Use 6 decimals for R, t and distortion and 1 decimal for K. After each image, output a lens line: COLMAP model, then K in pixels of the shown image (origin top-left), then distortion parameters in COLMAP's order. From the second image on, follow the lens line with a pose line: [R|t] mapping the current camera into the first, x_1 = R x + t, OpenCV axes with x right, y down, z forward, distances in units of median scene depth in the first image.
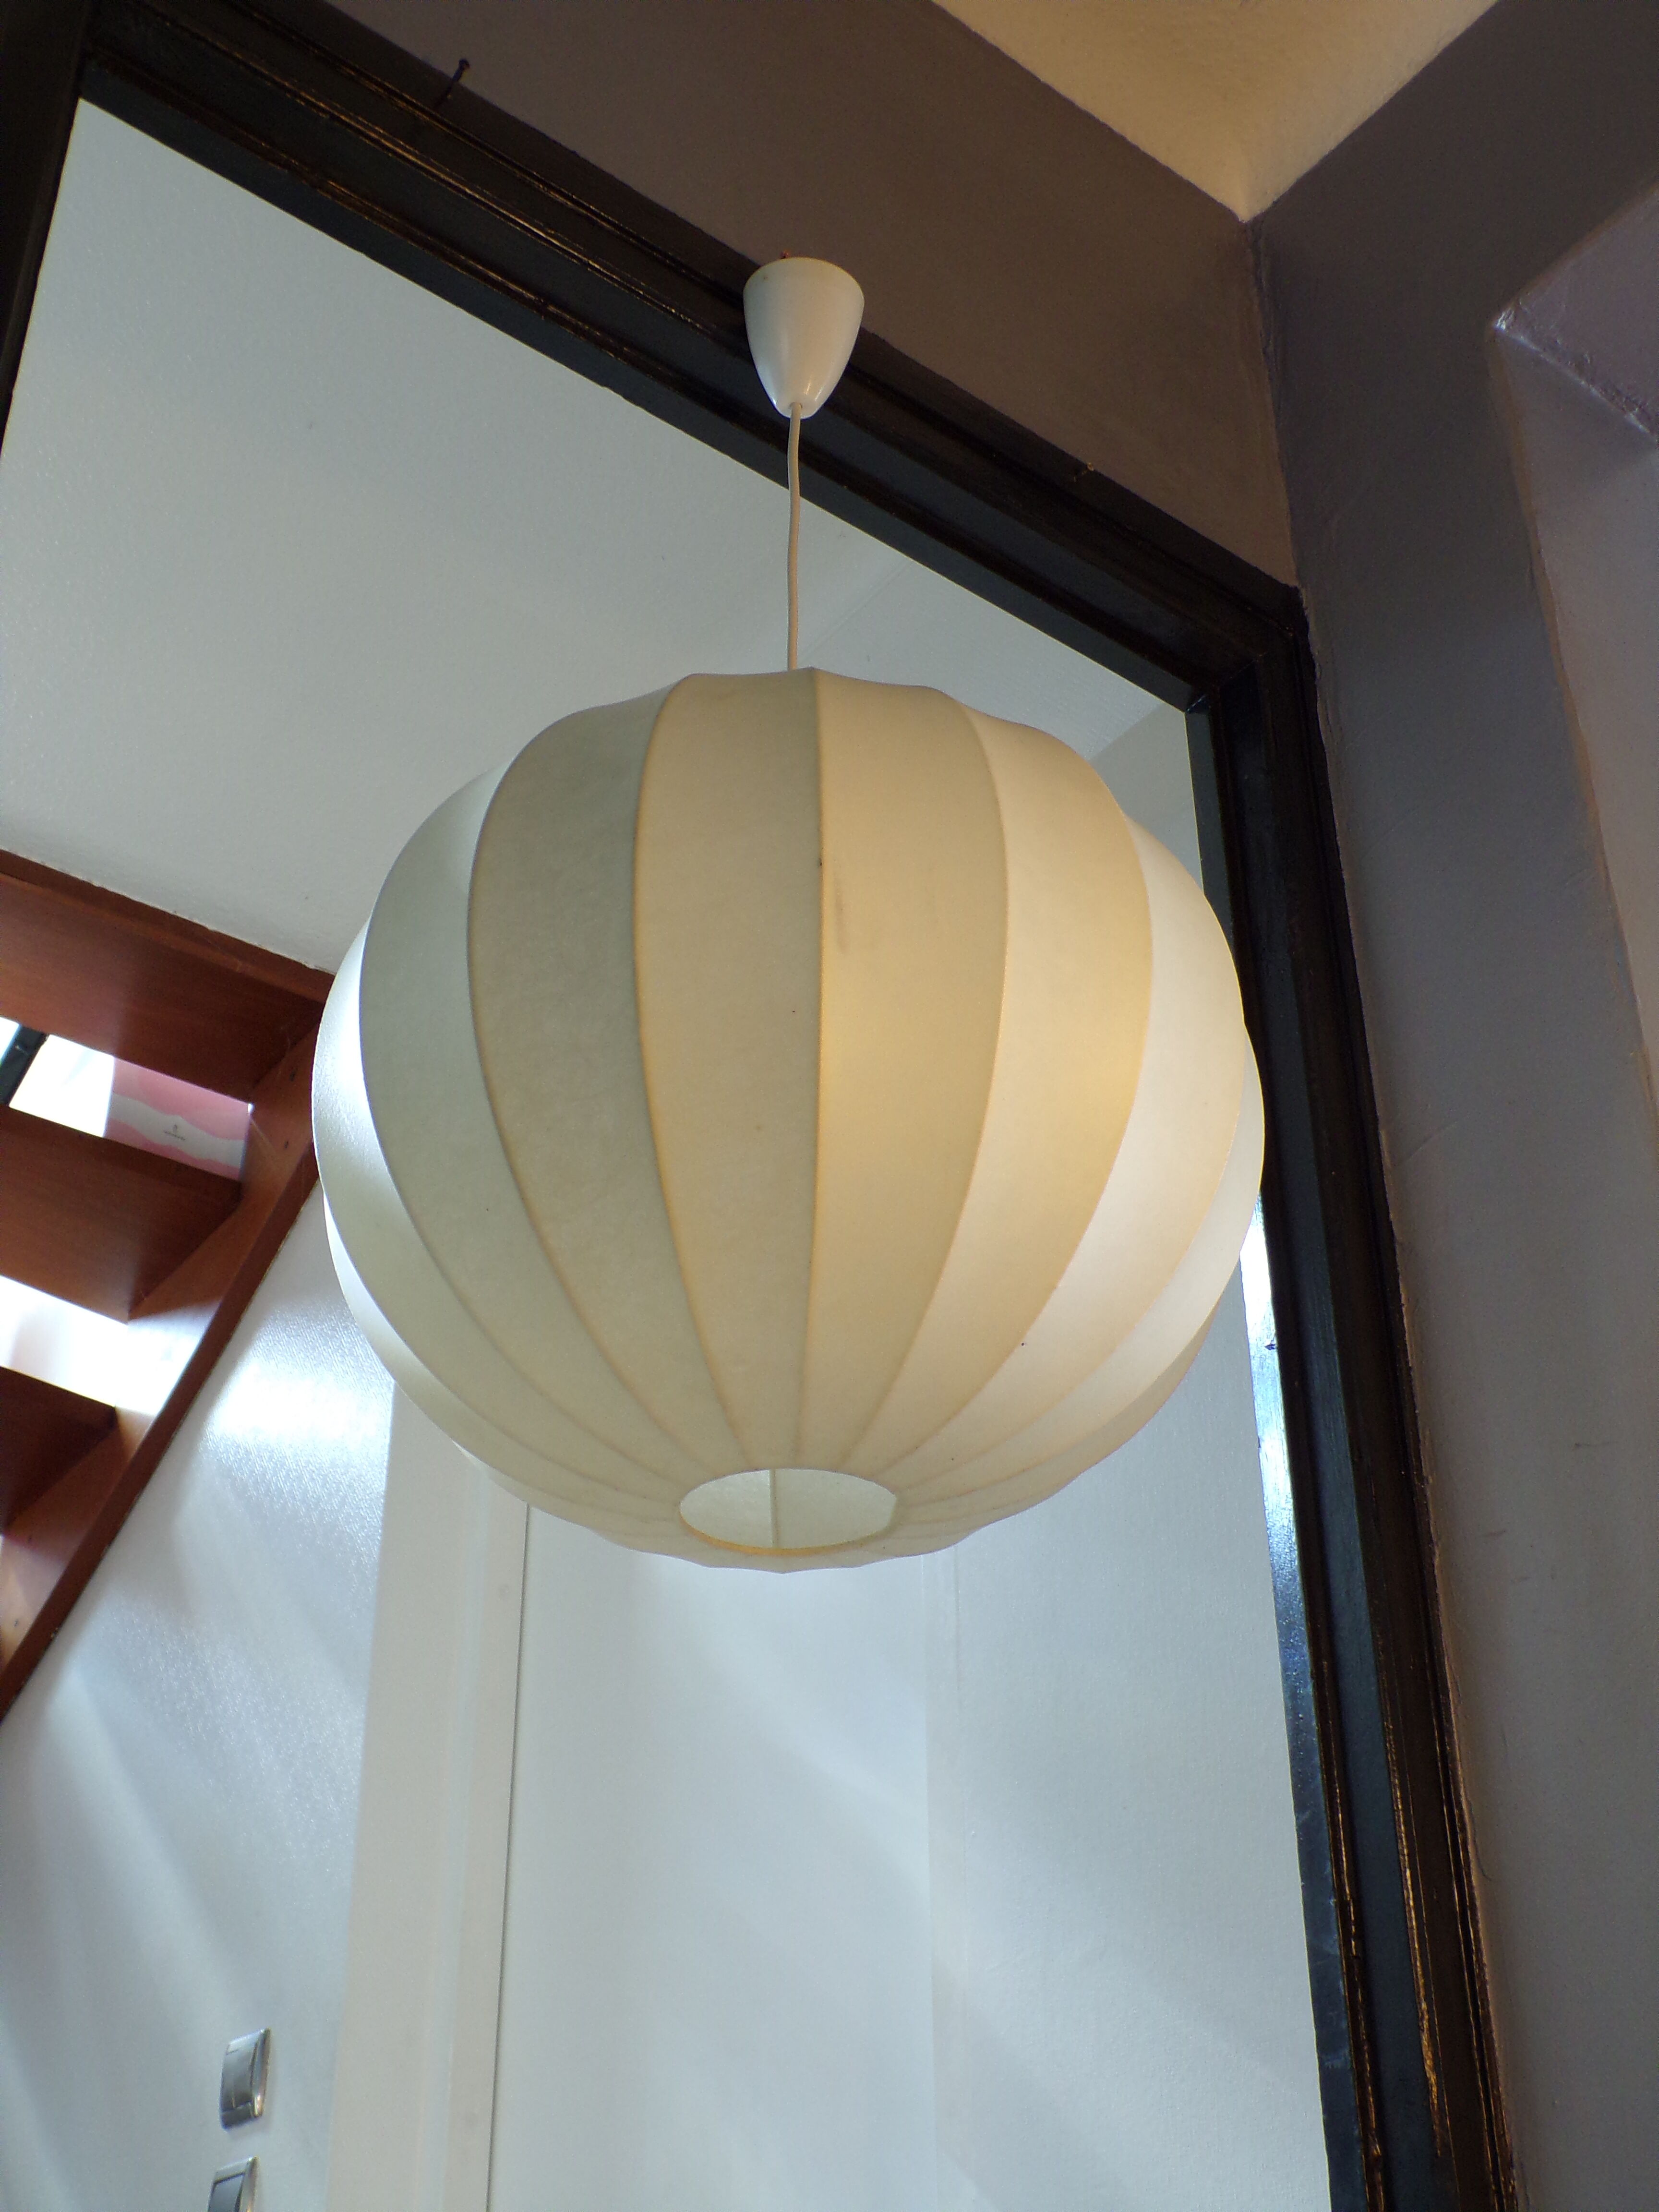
lens RADIAL K [[2631.8, 0, 829.5], [0, 2631.8, 1106.0], [0, 0, 1]] dist [-0.112116, 0.277096]
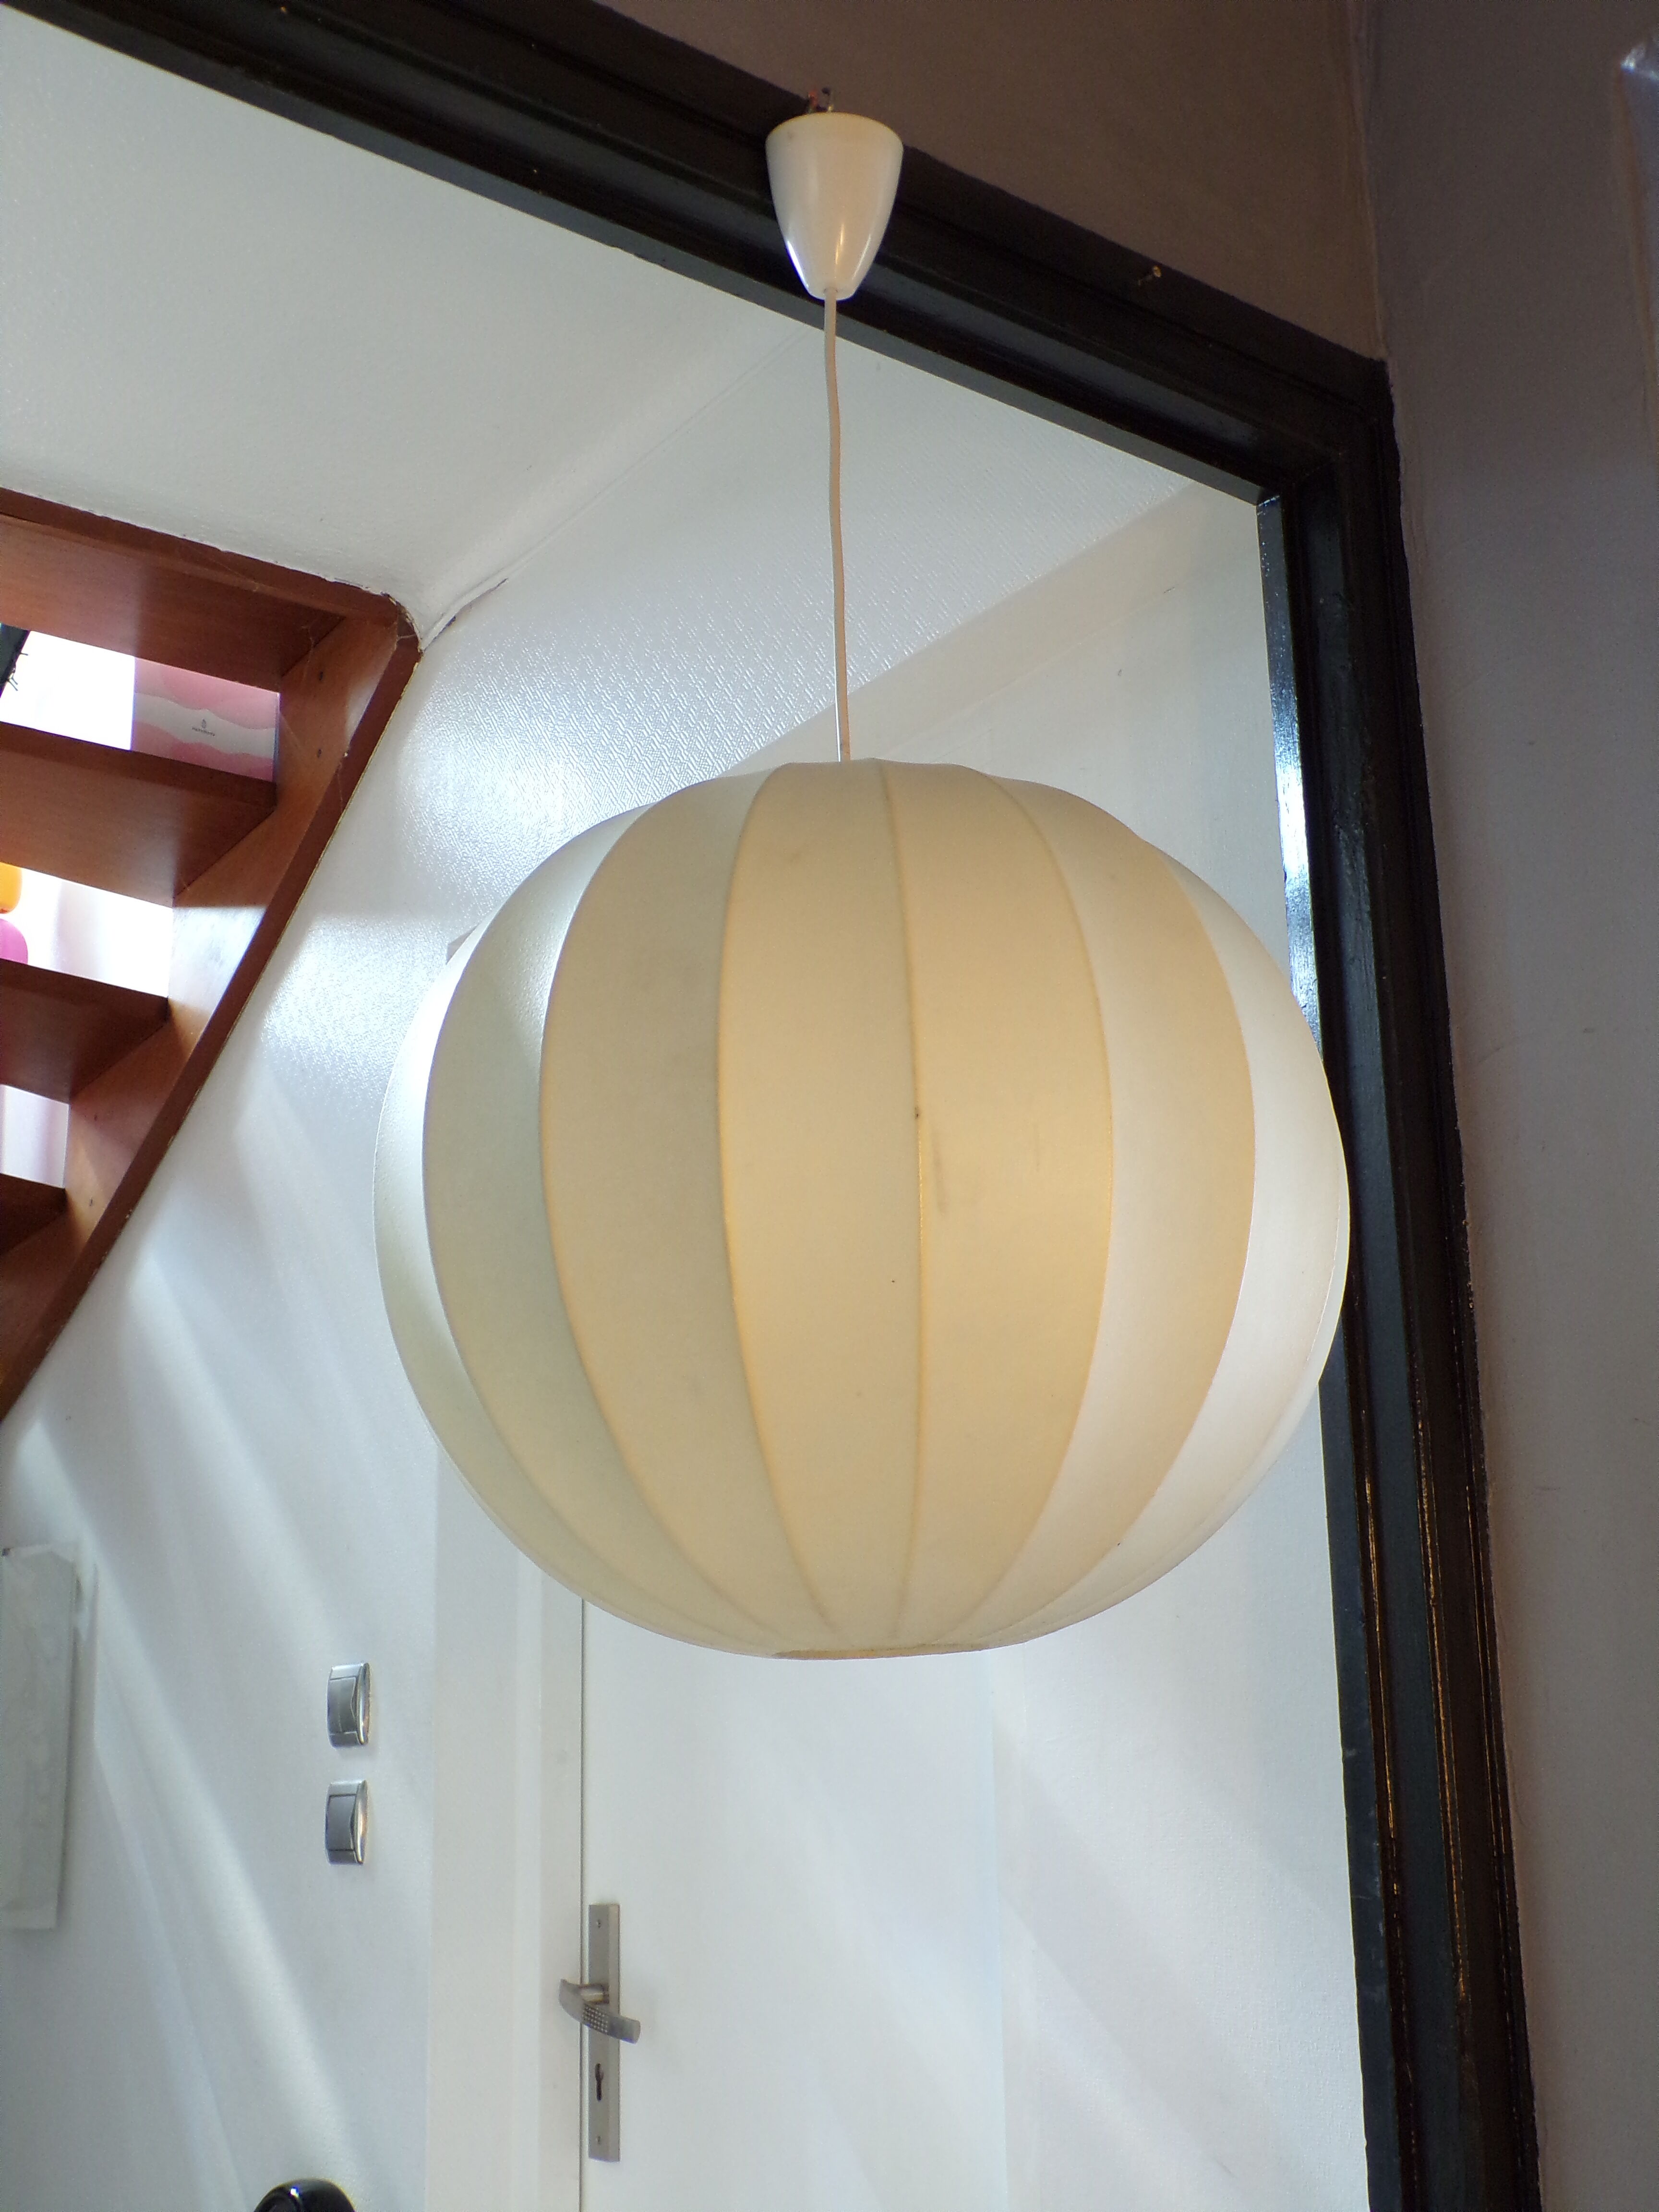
lens RADIAL K [[2631.8, 0, 829.5], [0, 2631.8, 1106.0], [0, 0, 1]] dist [-0.112116, 0.277096]
pose [[0.999598, -0.019035, -0.021033, 0.000370], [0.024203, 0.959006, 0.282351, -0.162831], [0.014797, -0.282746, 0.959081, 0.041611]]
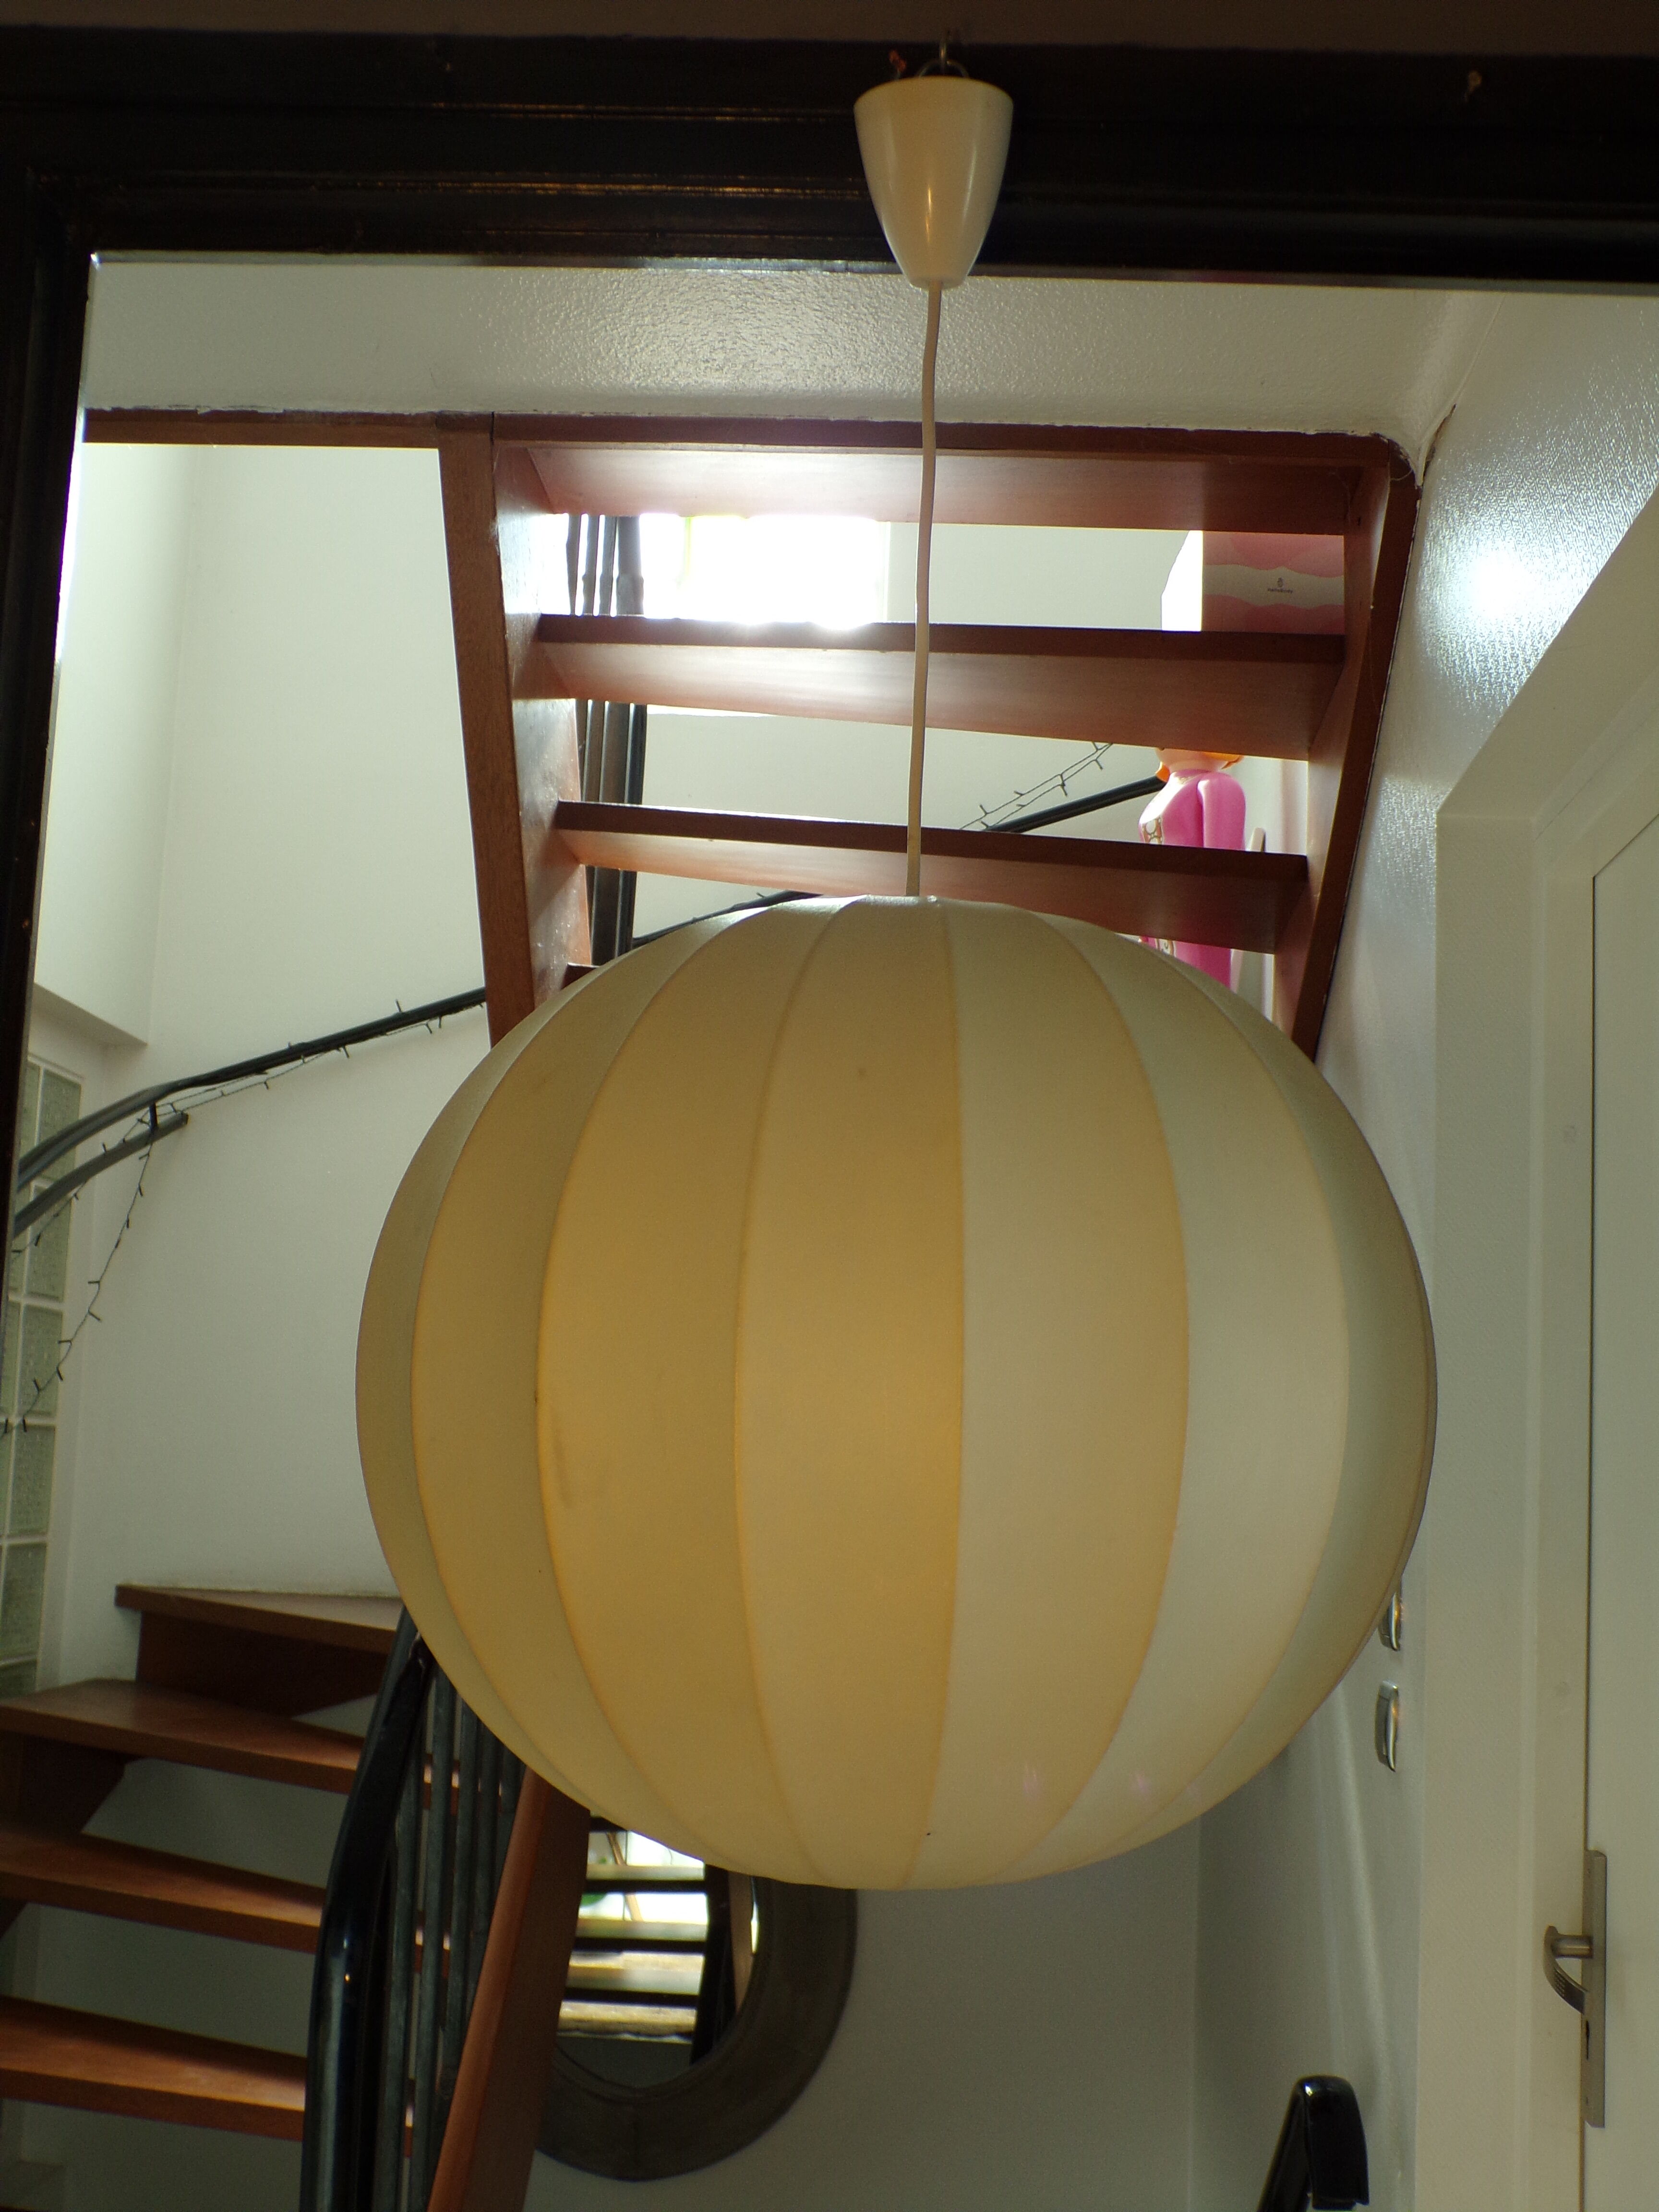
lens RADIAL K [[2593.9, 0, 827.2], [0, 2593.9, 1133.4], [0, 0, 1]] dist [-0.099083, 0.292281]
pose [[0.762763, -0.048523, -0.644855, 0.285862], [0.305378, 0.906020, 0.293040, -0.176873], [0.570033, -0.420444, 0.705896, 0.215386]]
